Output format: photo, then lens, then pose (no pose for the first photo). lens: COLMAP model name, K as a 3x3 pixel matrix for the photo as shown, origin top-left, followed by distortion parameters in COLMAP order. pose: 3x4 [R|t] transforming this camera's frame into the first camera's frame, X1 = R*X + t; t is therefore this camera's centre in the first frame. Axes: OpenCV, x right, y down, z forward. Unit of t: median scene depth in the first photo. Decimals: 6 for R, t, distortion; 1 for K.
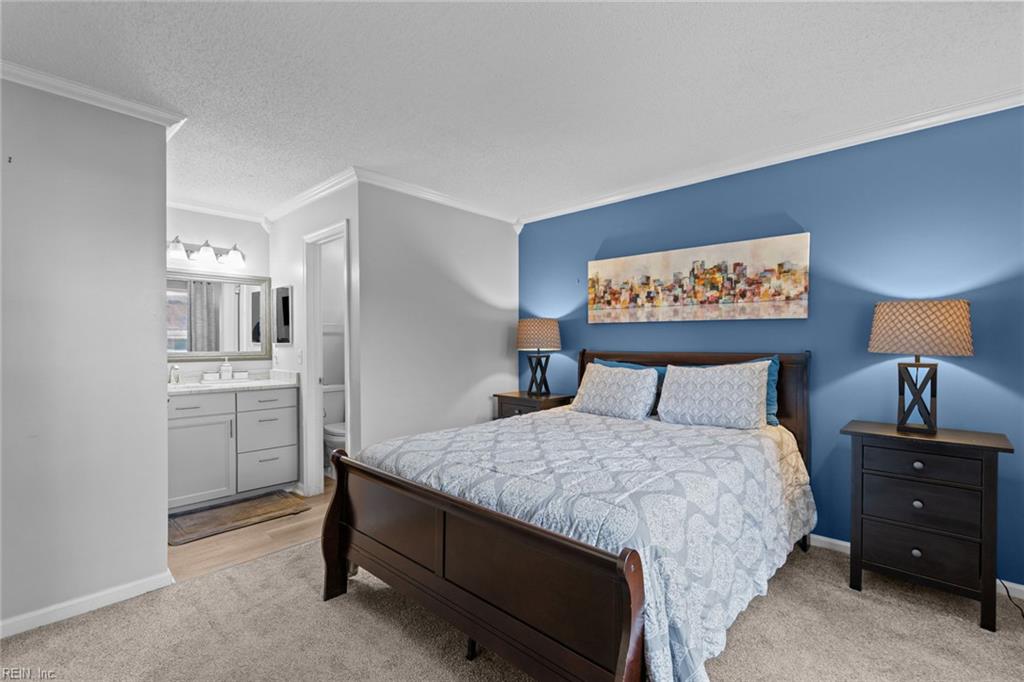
lens RADIAL K [[452.8, 0, 514.3], [0, 452.8, 344.8], [0, 0, 1]] dist [0.000058, 0.001265]
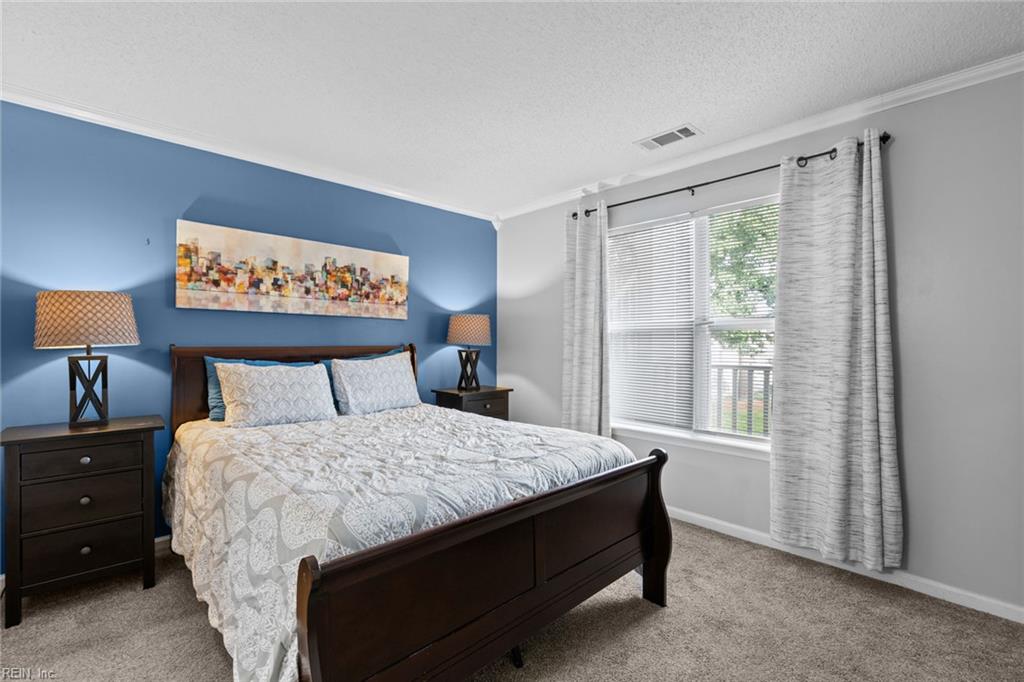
lens RADIAL K [[452.8, 0, 512.0], [0, 452.8, 342.8], [0, 0, 1]] dist [0.000058, 0.001265]
pose [[0.068929, -0.006516, 0.997600, -0.542630], [-0.006281, 0.999956, 0.006966, -0.001070], [-0.997602, -0.006746, 0.068885, 0.472960]]
